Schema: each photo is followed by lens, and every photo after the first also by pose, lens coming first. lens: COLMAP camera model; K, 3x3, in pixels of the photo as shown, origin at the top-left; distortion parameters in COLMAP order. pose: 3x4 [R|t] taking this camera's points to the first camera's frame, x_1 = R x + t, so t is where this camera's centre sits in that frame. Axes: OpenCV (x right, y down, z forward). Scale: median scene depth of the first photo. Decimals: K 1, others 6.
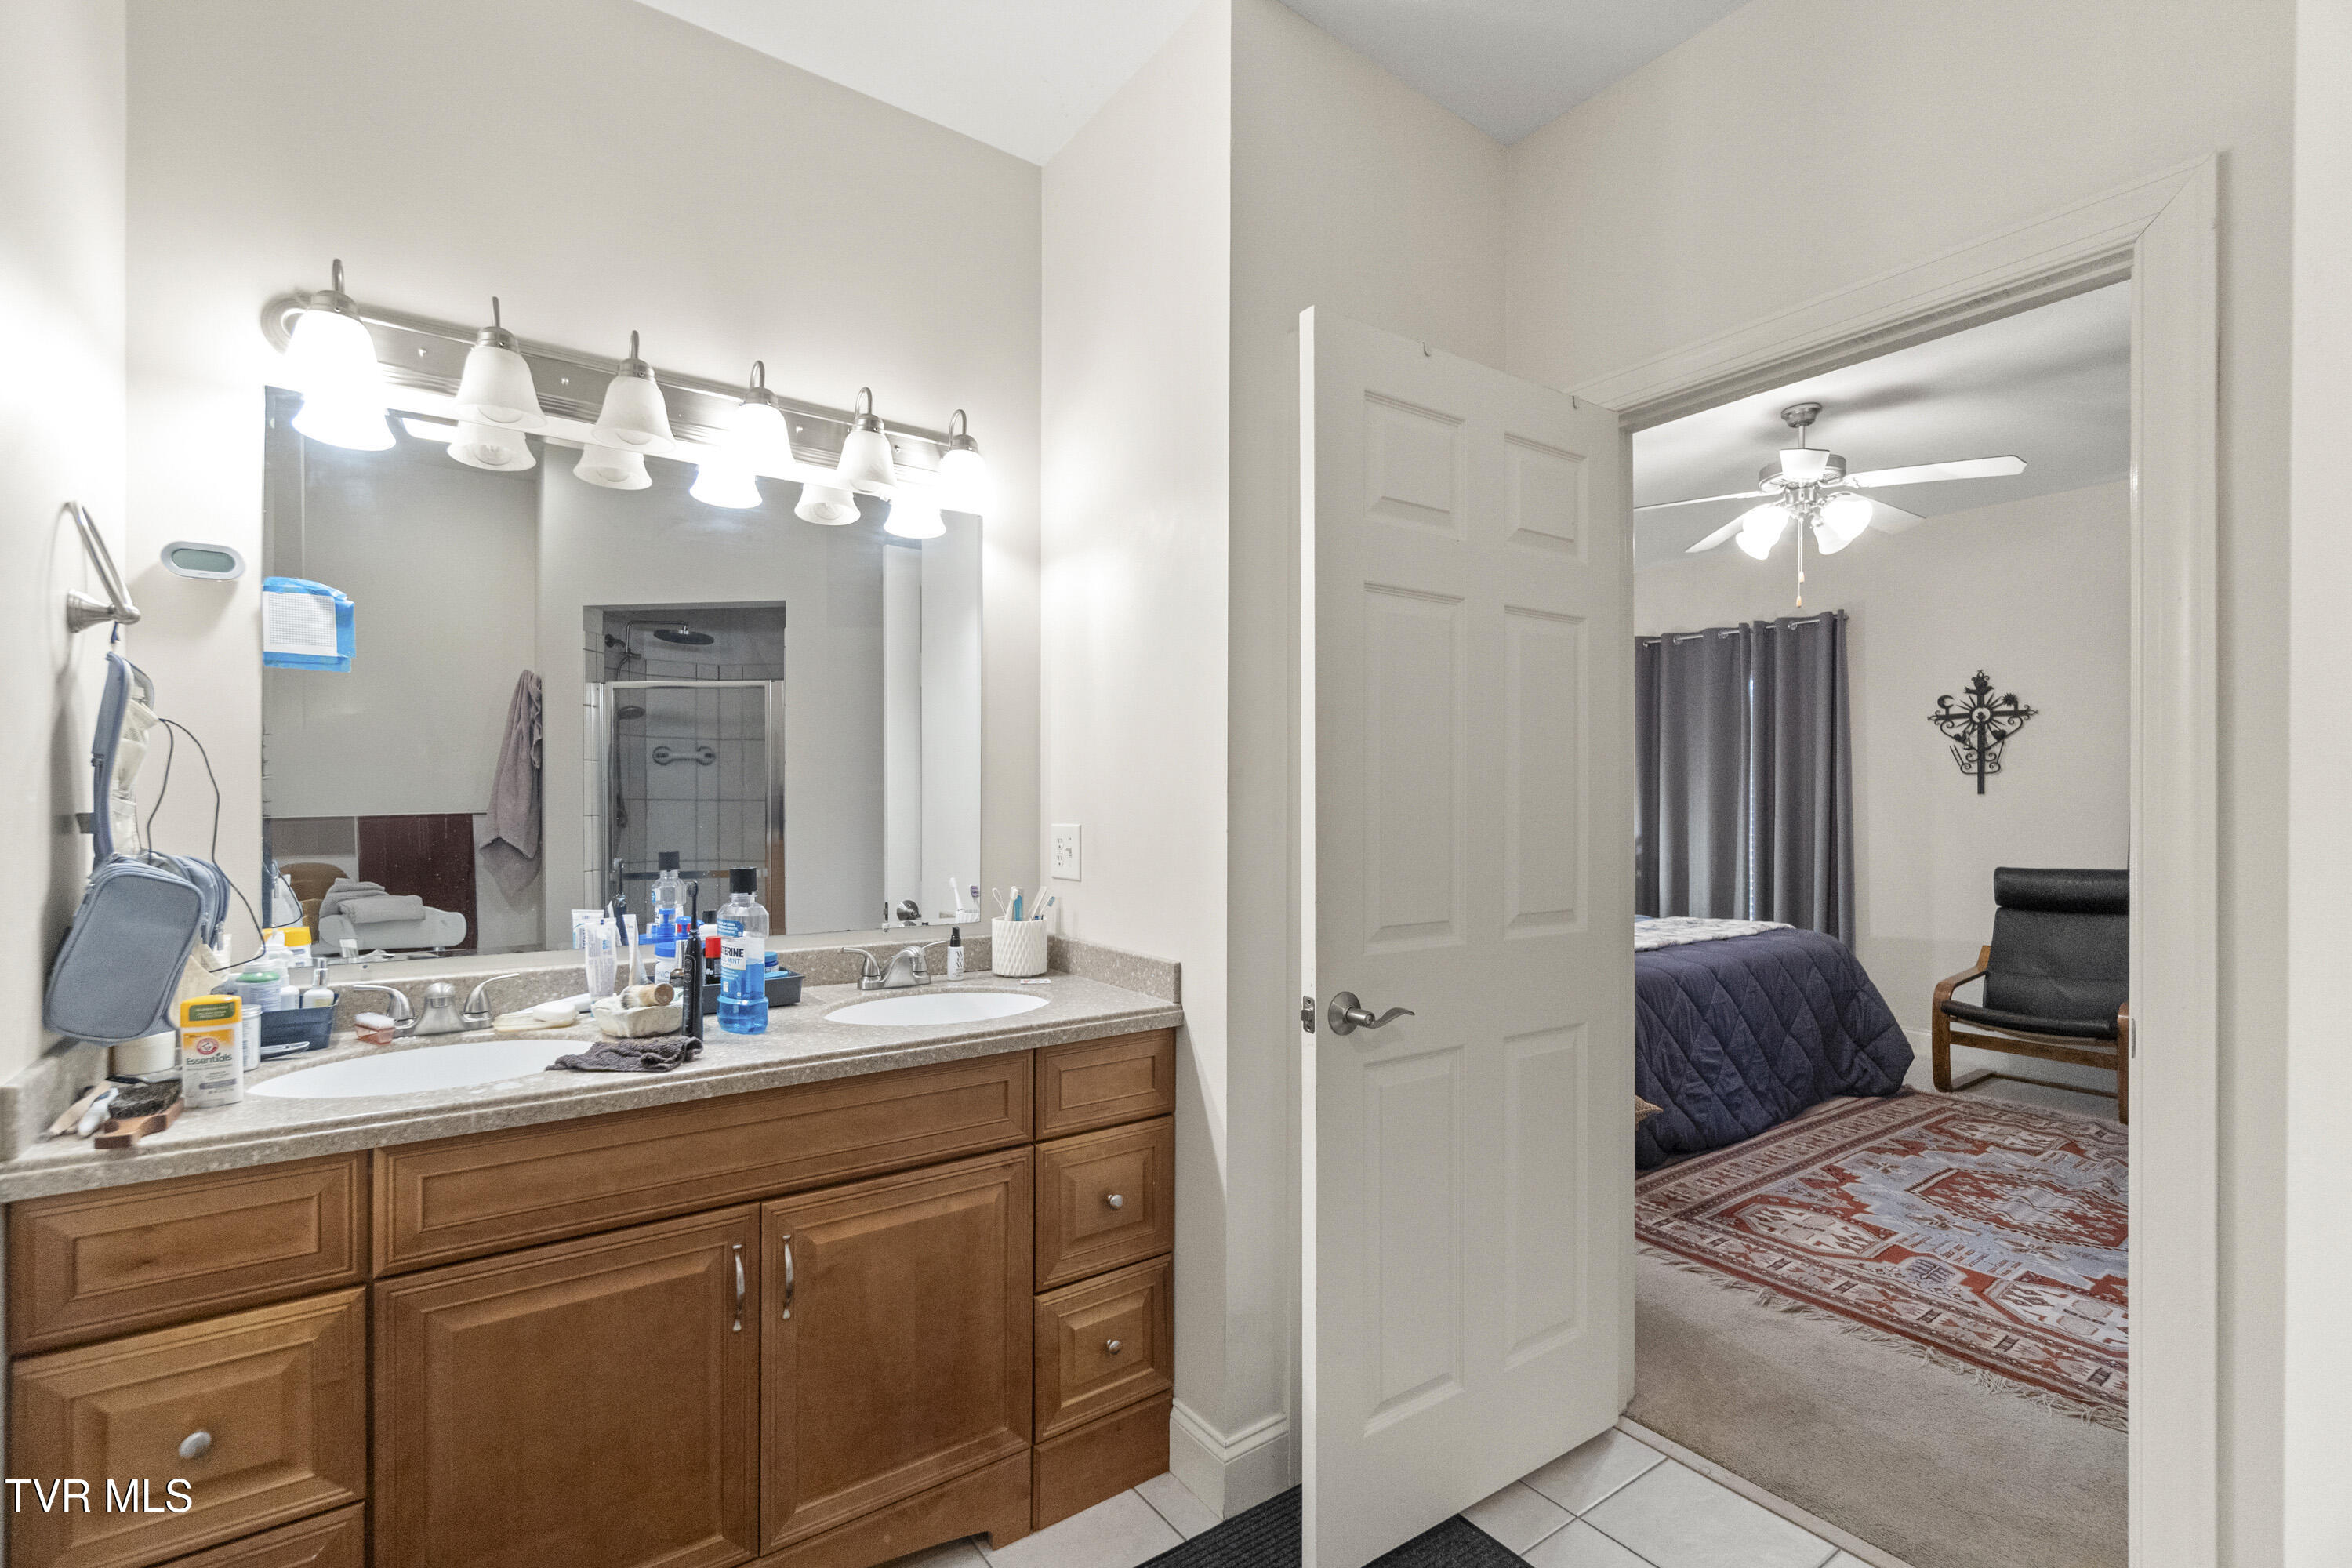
lens RADIAL K [[1028.4, 0, 1172.6], [0, 1028.4, 804.7], [0, 0, 1]] dist [-0.000695, 0.000480]
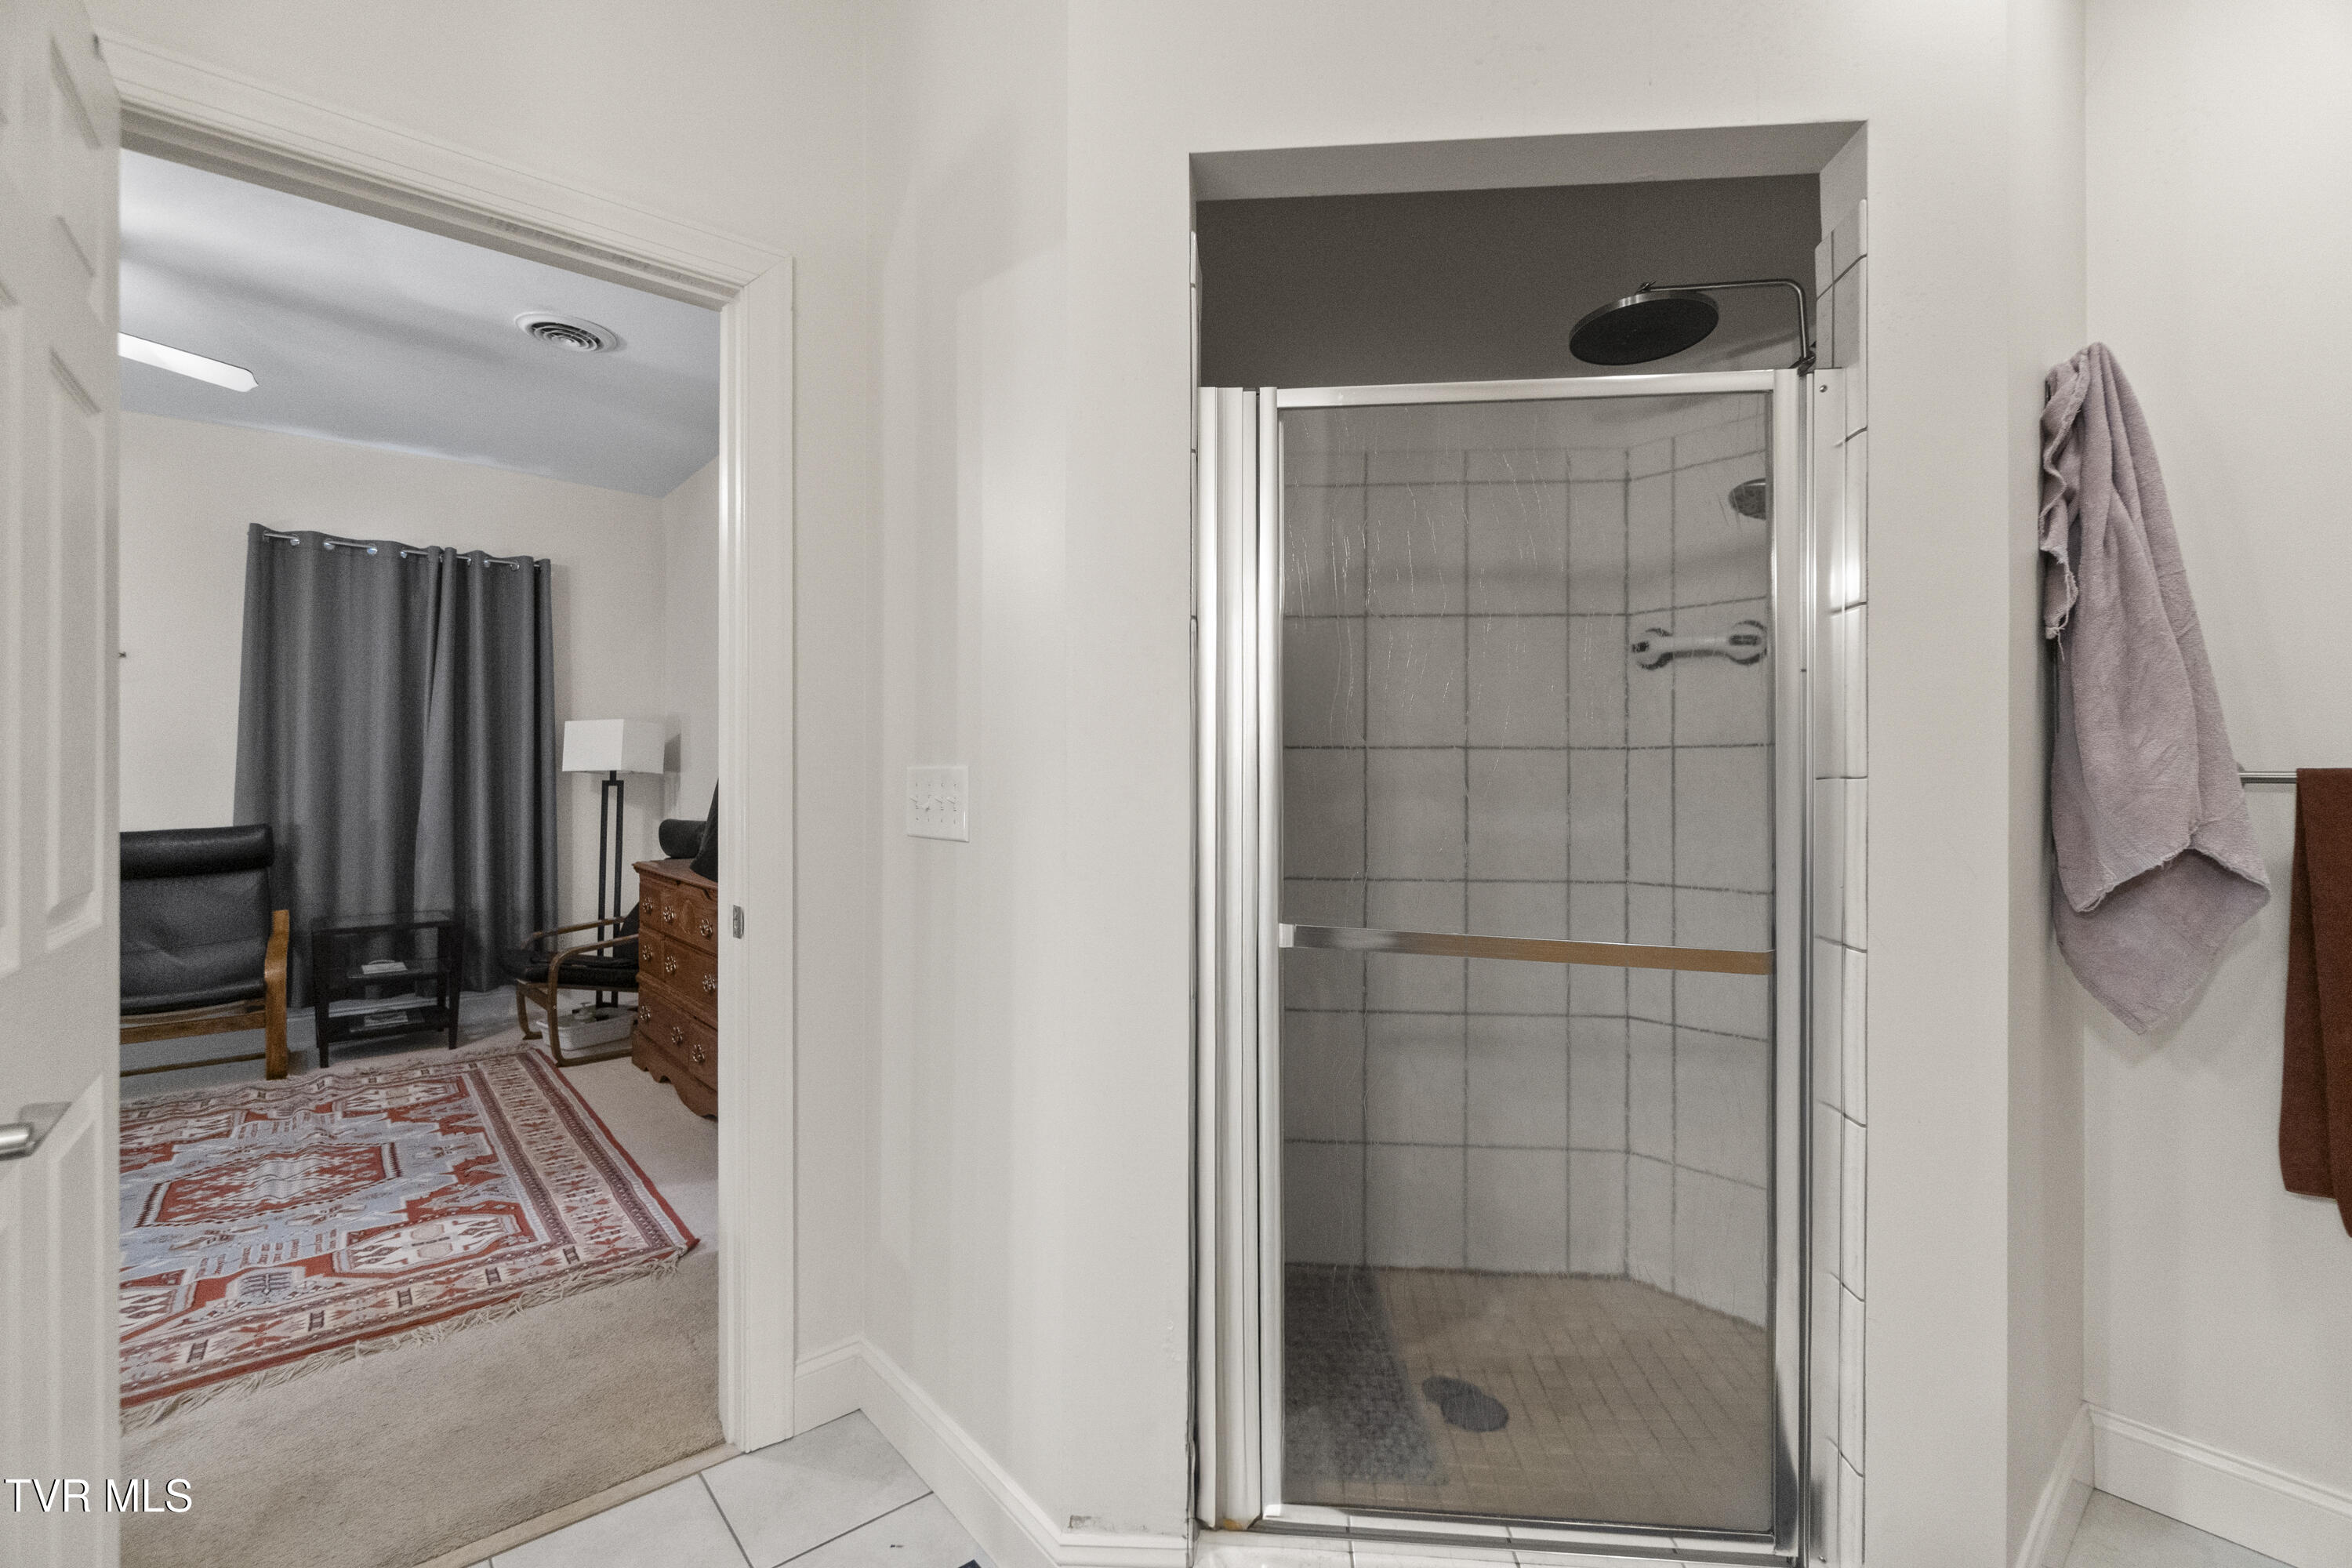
lens RADIAL K [[1020.4, 0, 1176.7], [0, 1020.4, 772.4], [0, 0, 1]] dist [0.000093, 0.000514]
pose [[-0.077247, 0.002746, 0.997008, -0.131848], [0.001334, 0.999996, -0.002651, 0.018885], [-0.997011, 0.001126, -0.077250, 0.216422]]
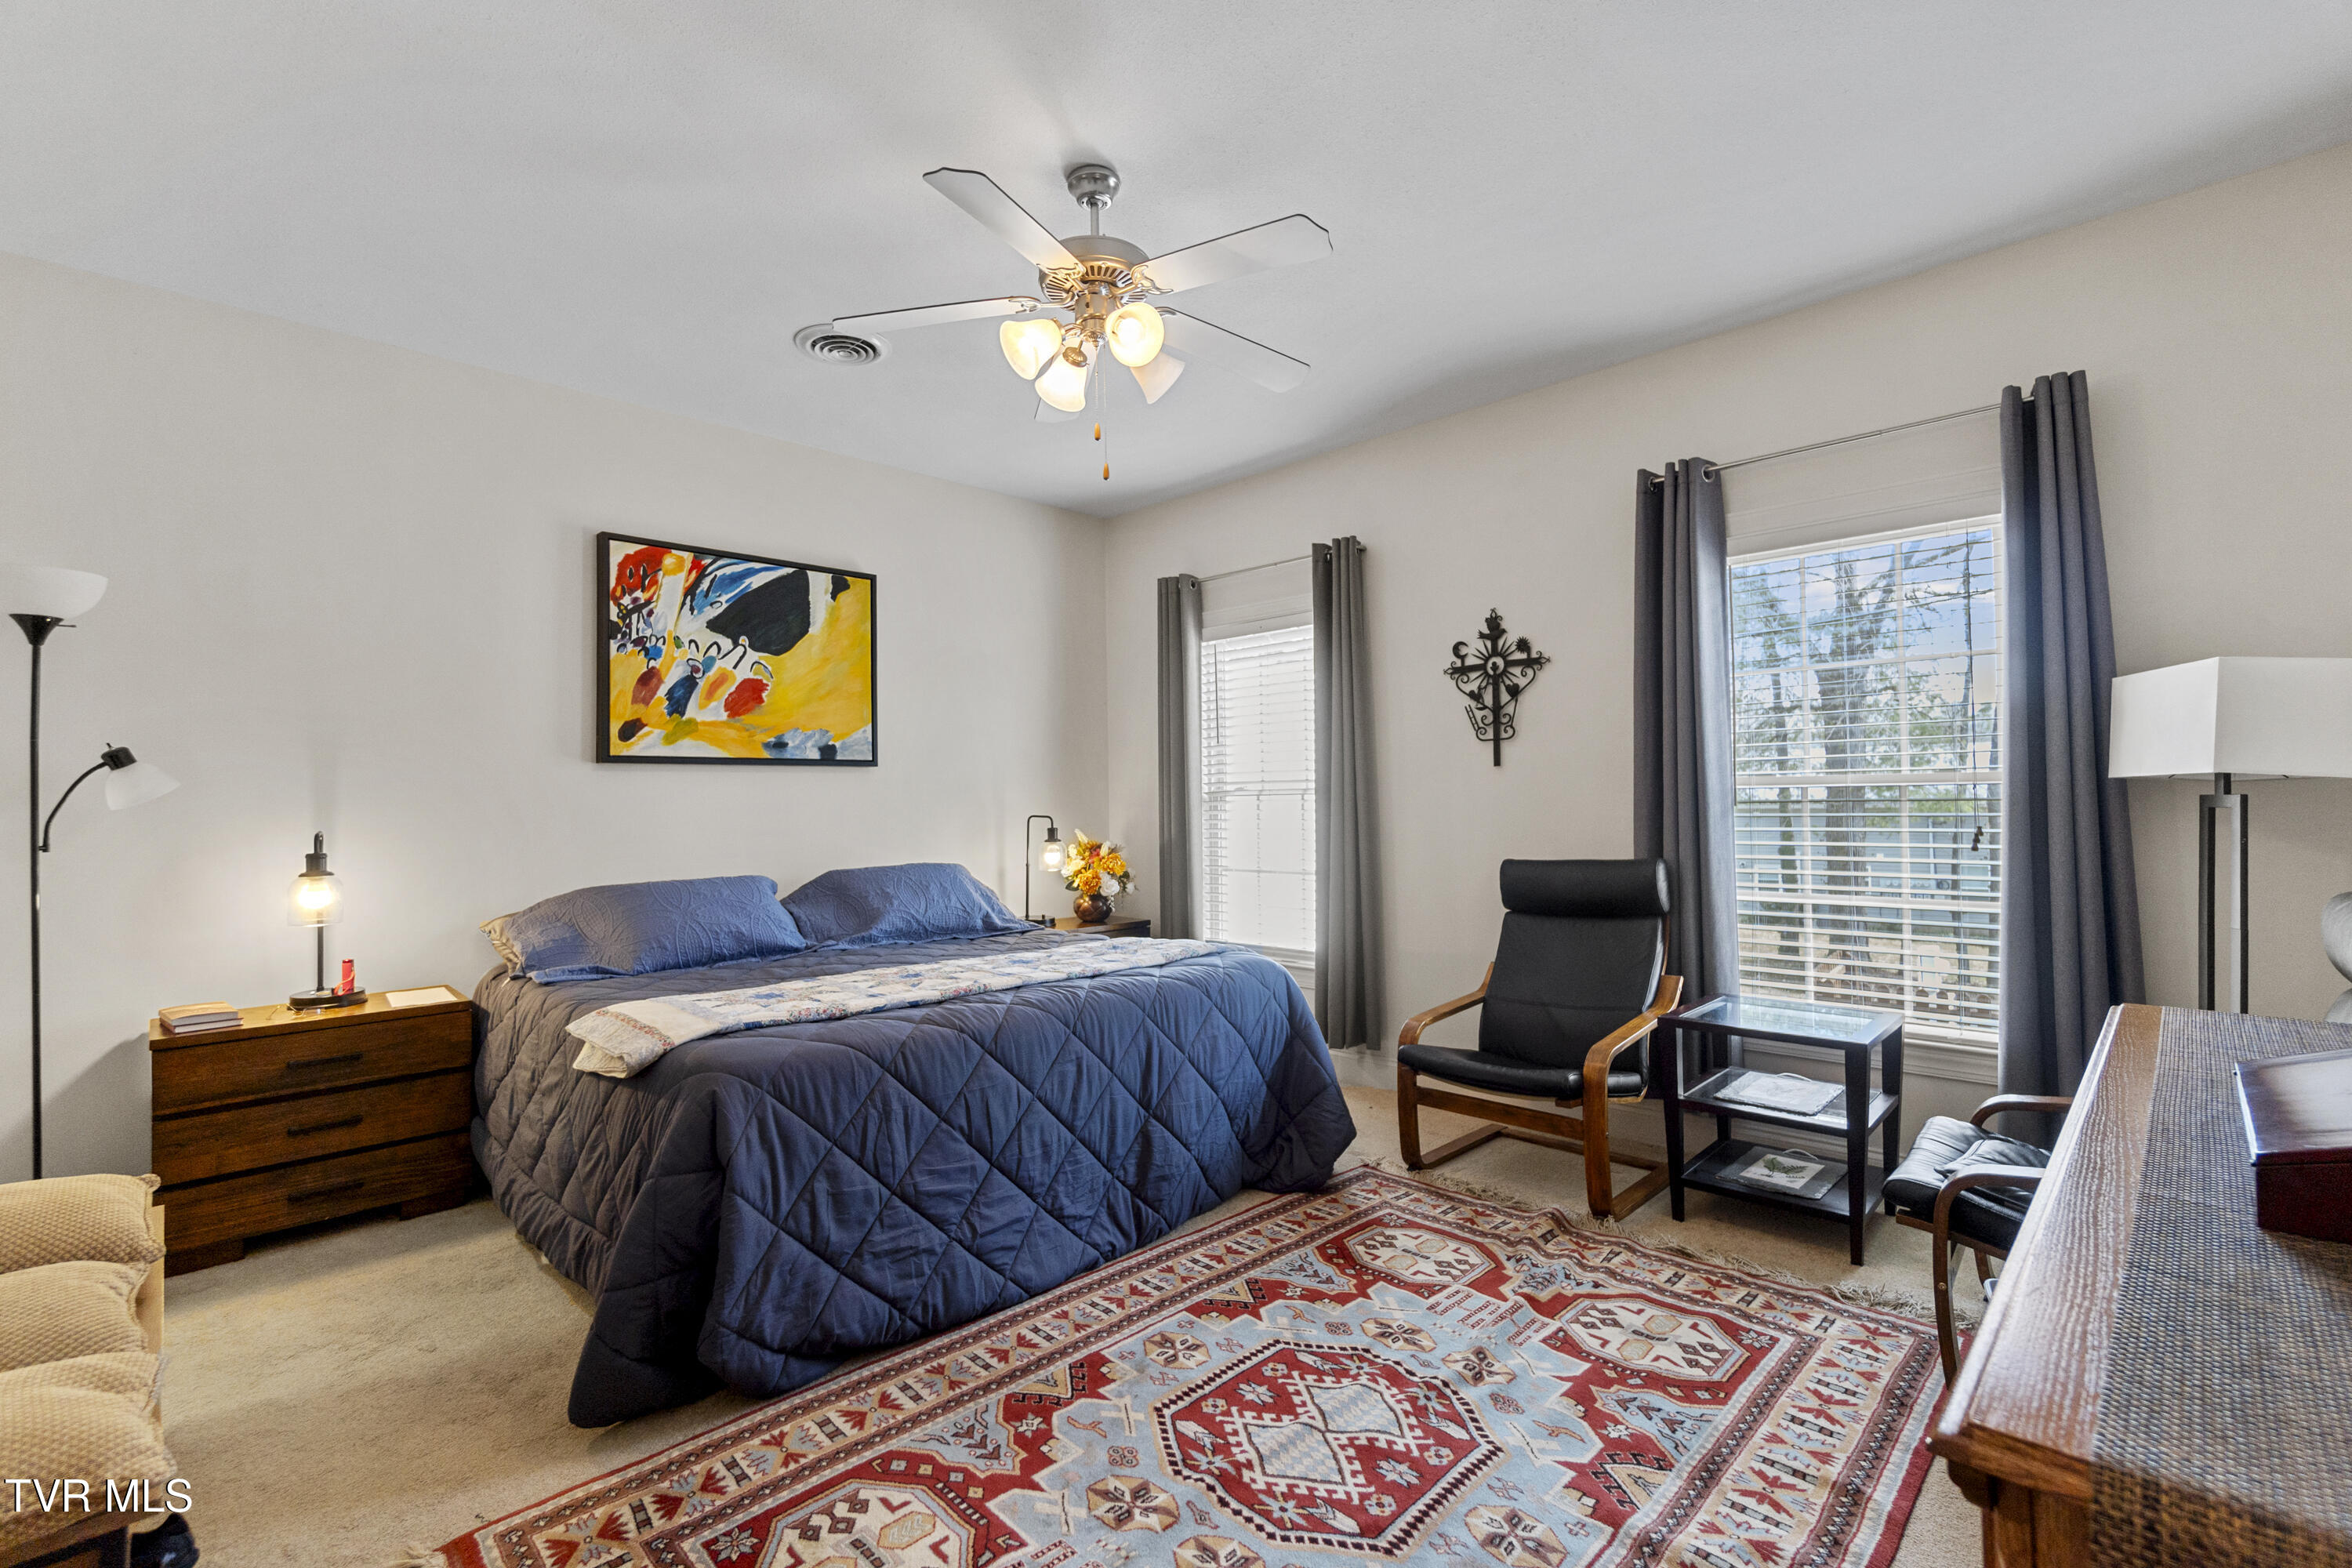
lens RADIAL K [[1047.5, 0, 1179.8], [0, 1047.5, 781.1], [0, 0, 1]] dist [-0.003172, -0.000119]
pose [[0.986120, -0.013519, 0.165480, 0.552268], [0.017431, 0.999601, -0.022209, 0.019013], [-0.165114, 0.024786, 0.985963, 0.337580]]
